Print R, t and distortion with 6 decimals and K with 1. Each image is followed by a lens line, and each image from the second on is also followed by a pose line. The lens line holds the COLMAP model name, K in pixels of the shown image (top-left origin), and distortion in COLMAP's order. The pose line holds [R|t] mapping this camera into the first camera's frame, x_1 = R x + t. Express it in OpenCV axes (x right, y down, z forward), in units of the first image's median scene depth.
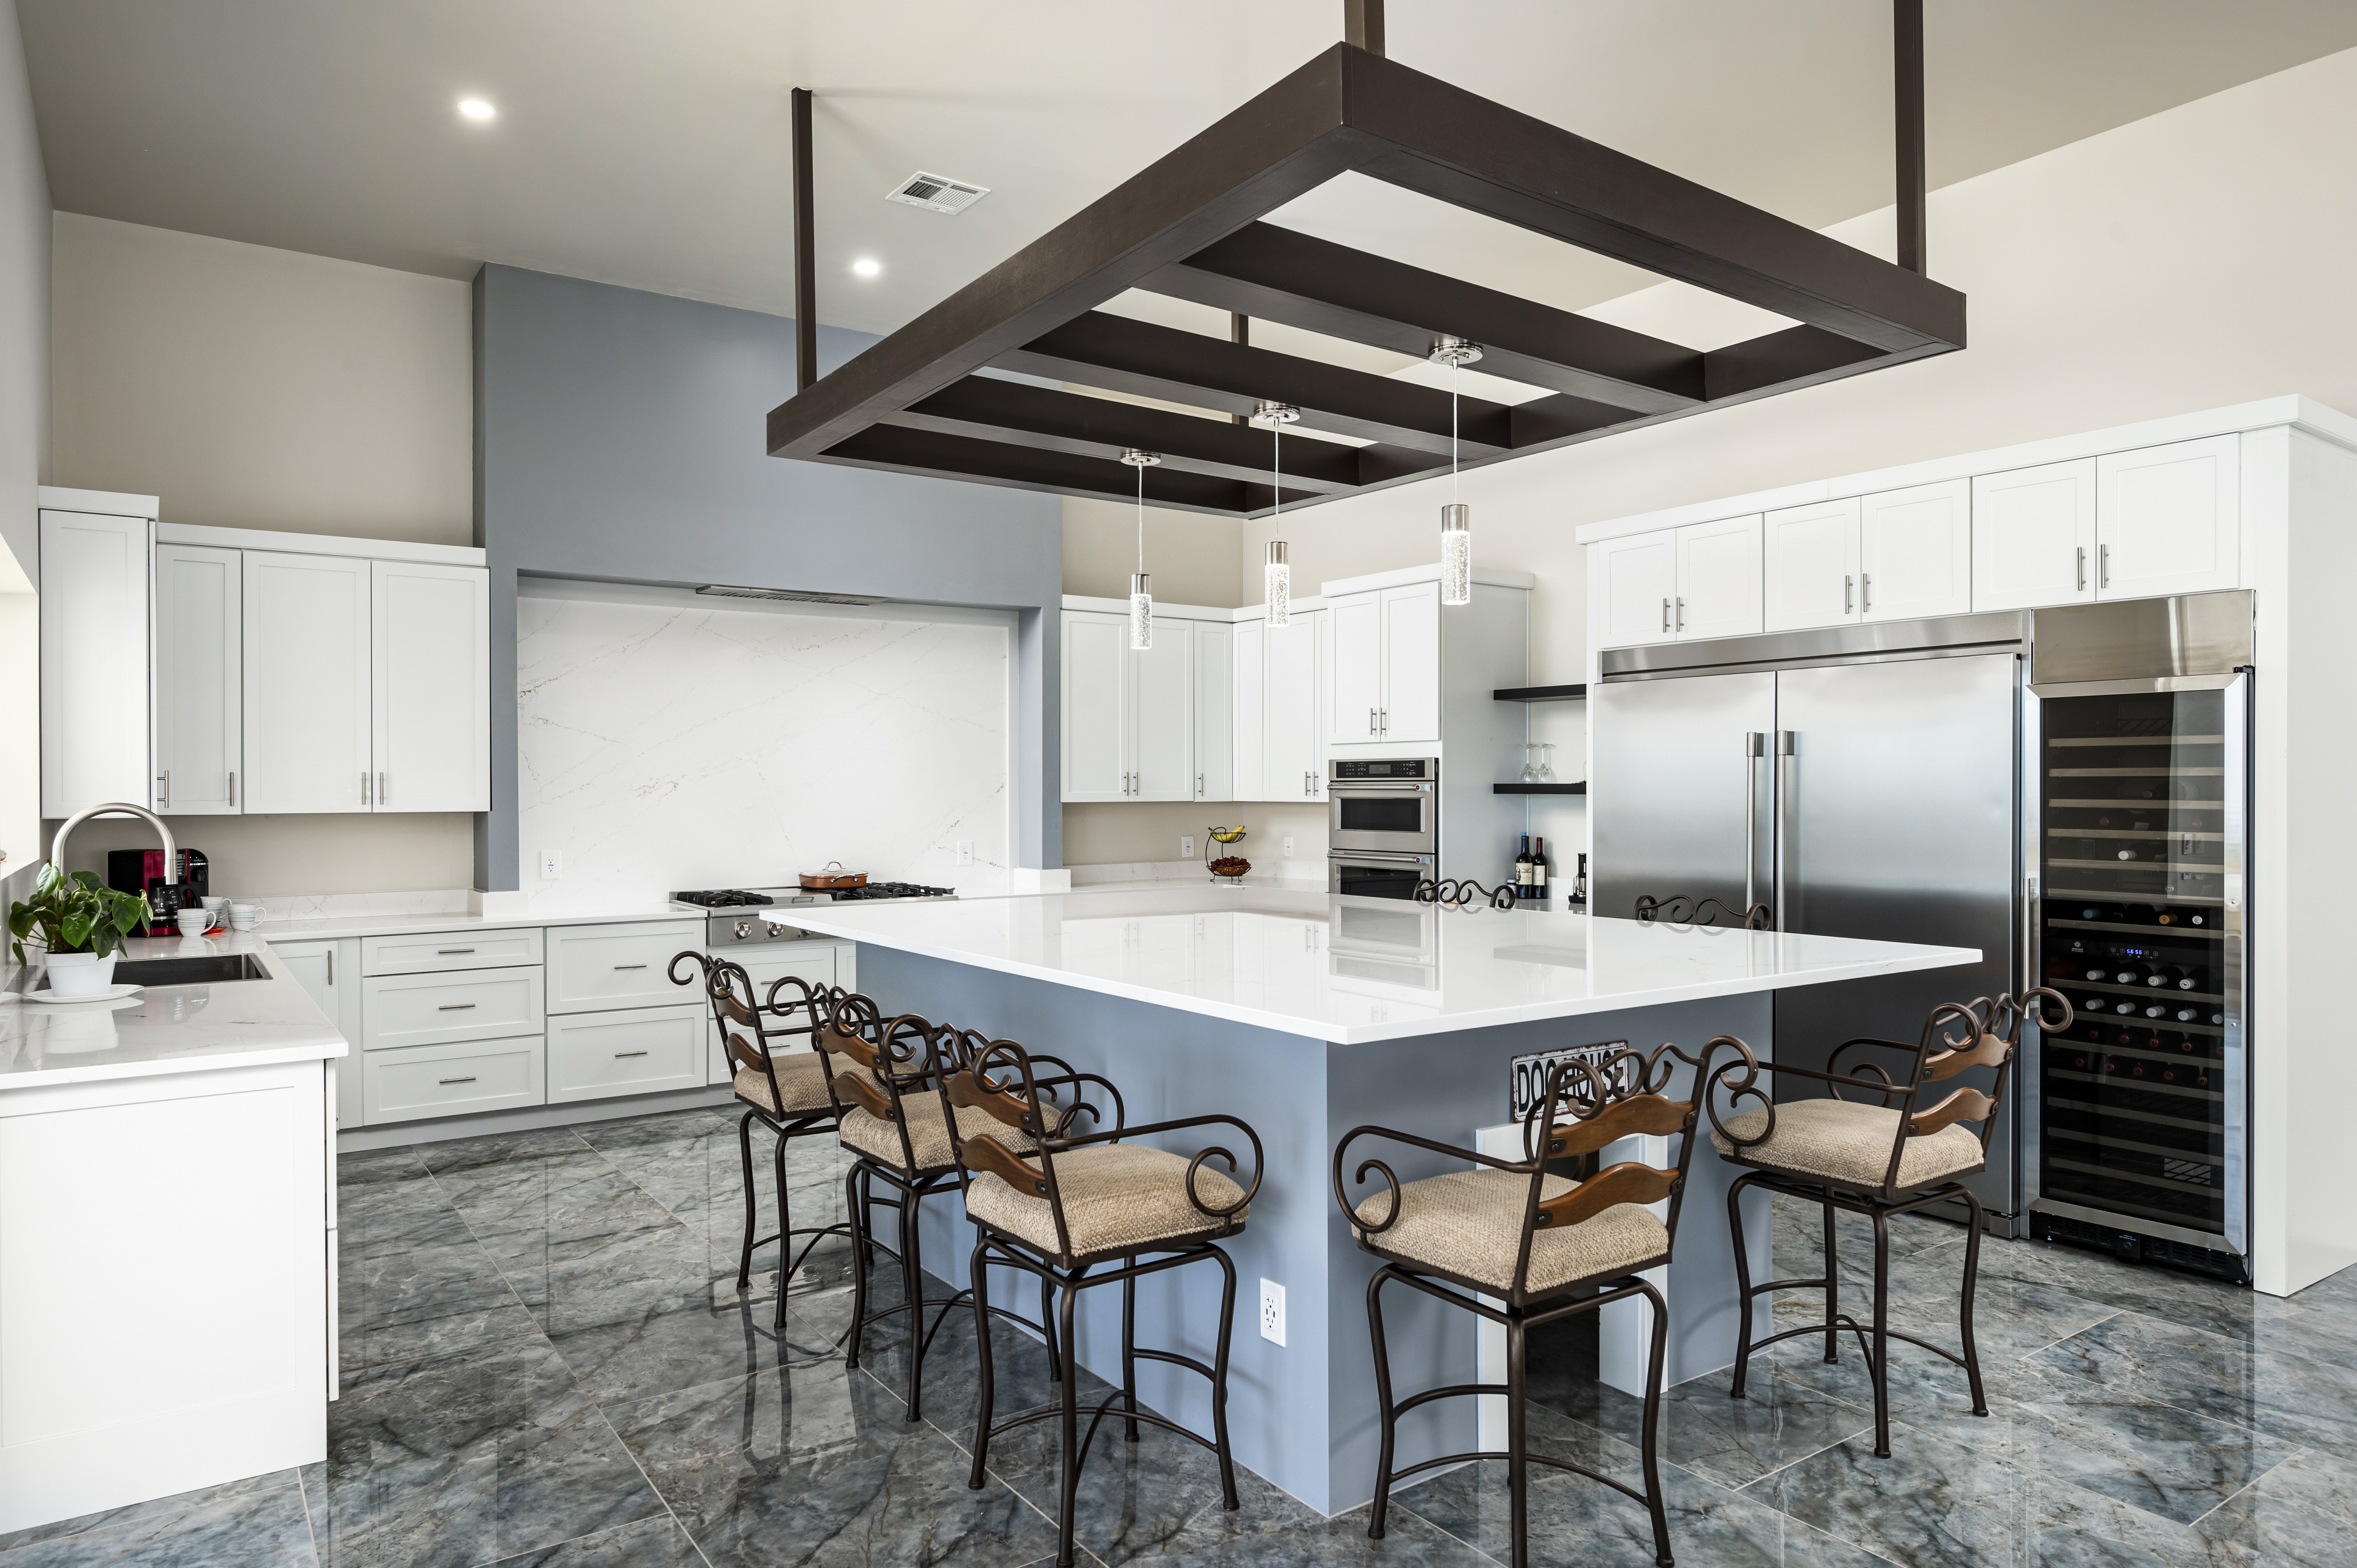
lens RADIAL K [[1473.1, 0, 1178.5], [0, 1473.1, 784.0], [0, 0, 1]] dist [-0.004034, -0.001563]
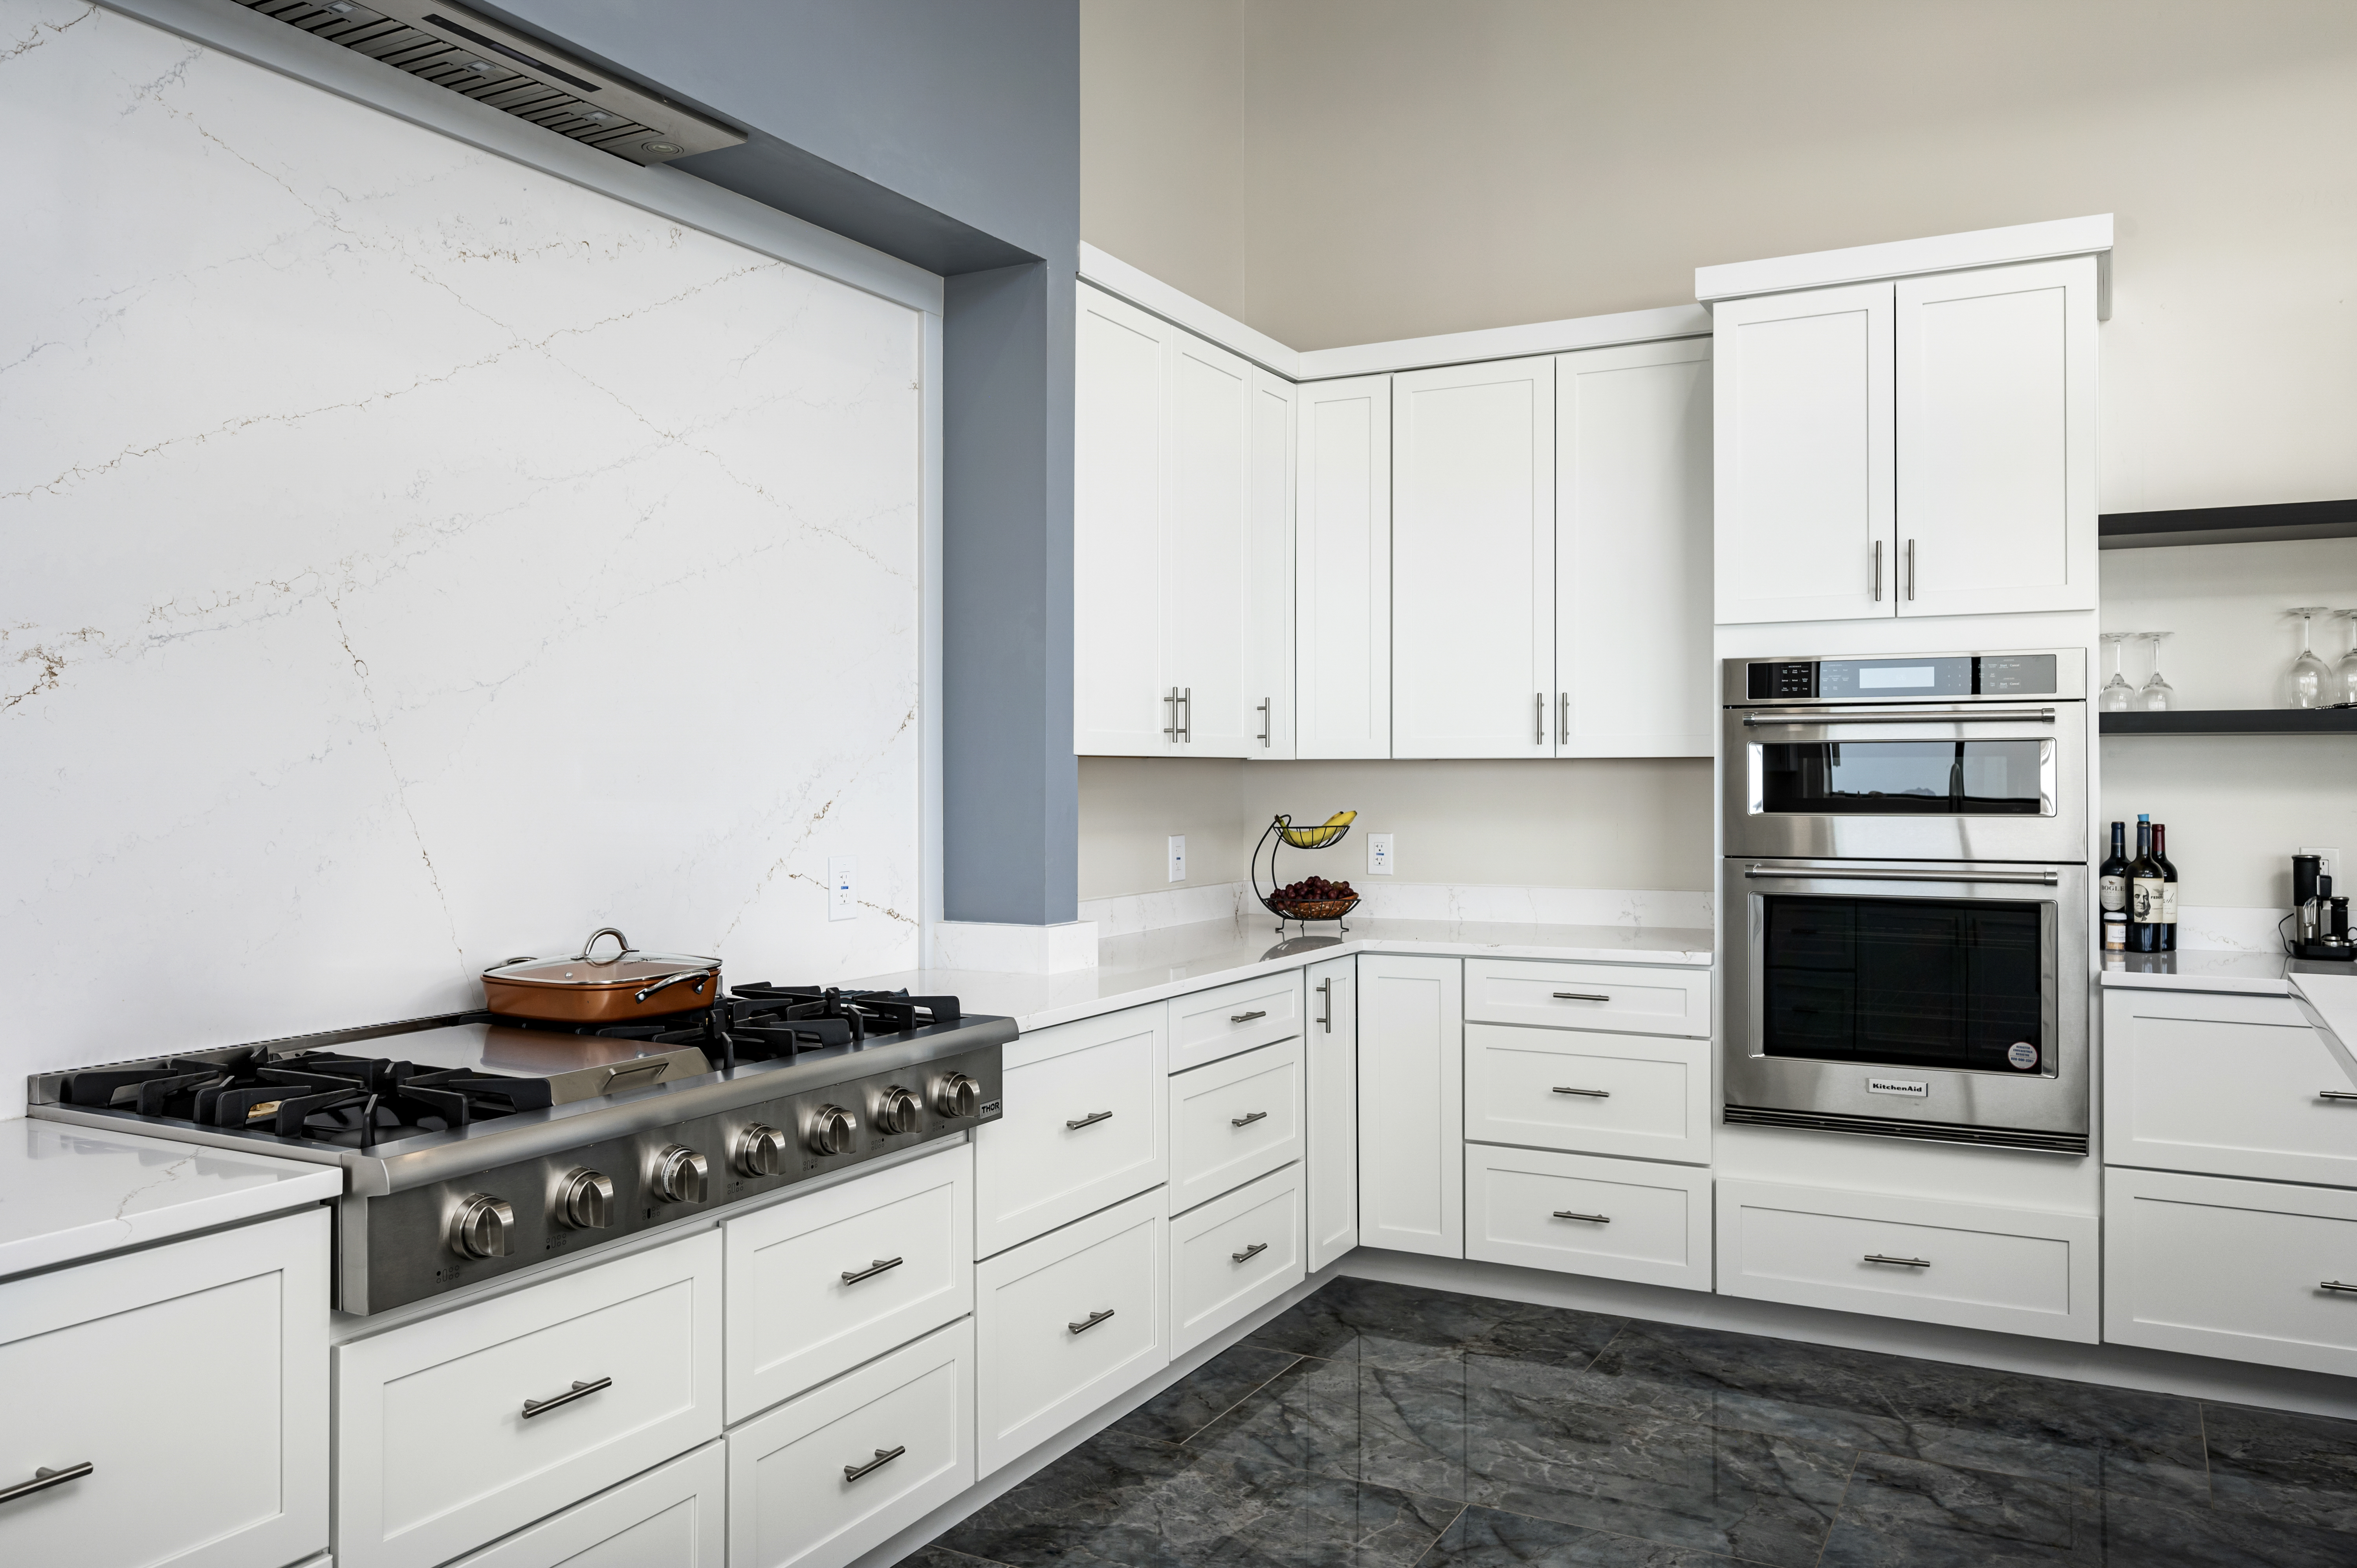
lens RADIAL K [[1736.8, 0, 1178.5], [0, 1736.8, 784.0], [0, 0, 1]] dist [0.001425, 0.002486]
pose [[0.895350, -0.003335, 0.445351, -0.317596], [0.000423, 0.999978, 0.006638, 0.020305], [-0.445363, -0.005755, 0.895331, 0.675892]]
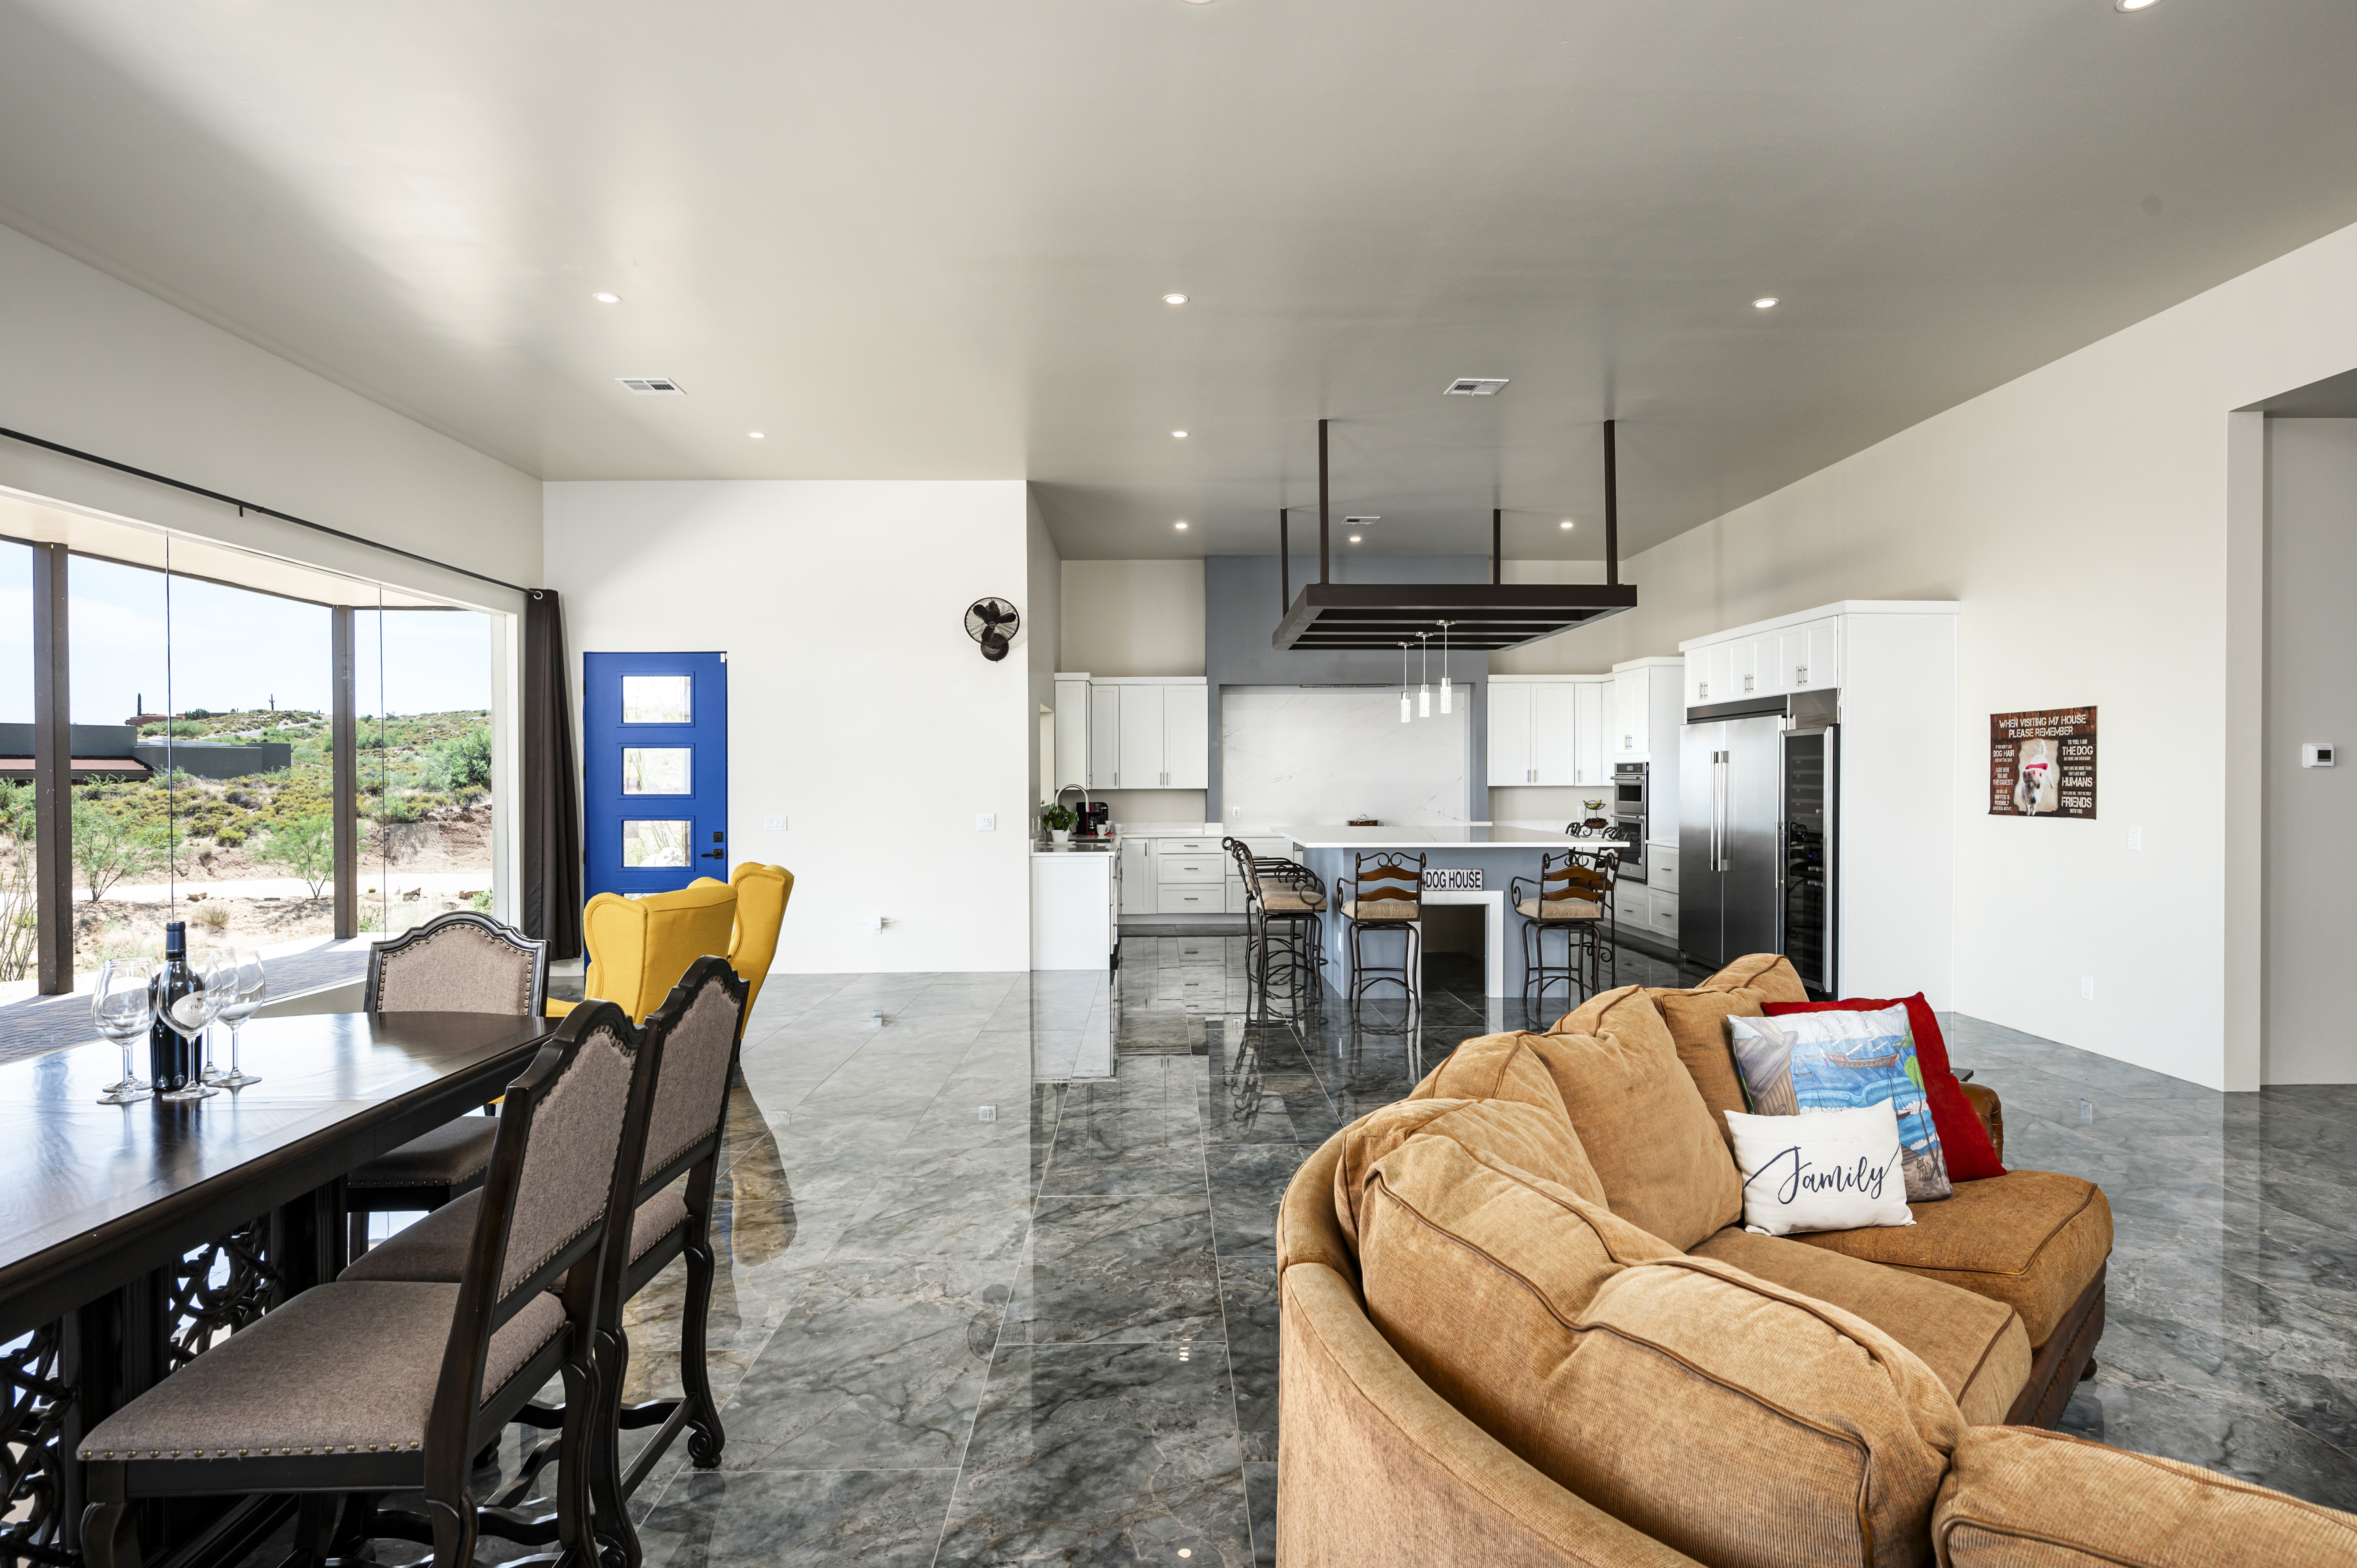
lens RADIAL K [[1329.4, 0, 1178.5], [0, 1329.4, 784.0], [0, 0, 1]] dist [0.003452, 0.000449]
pose [[0.830279, 0.001812, -0.557344, 0.643941], [0.003258, 0.999962, 0.008105, -0.005926], [0.557338, -0.008546, 0.830242, -0.750177]]
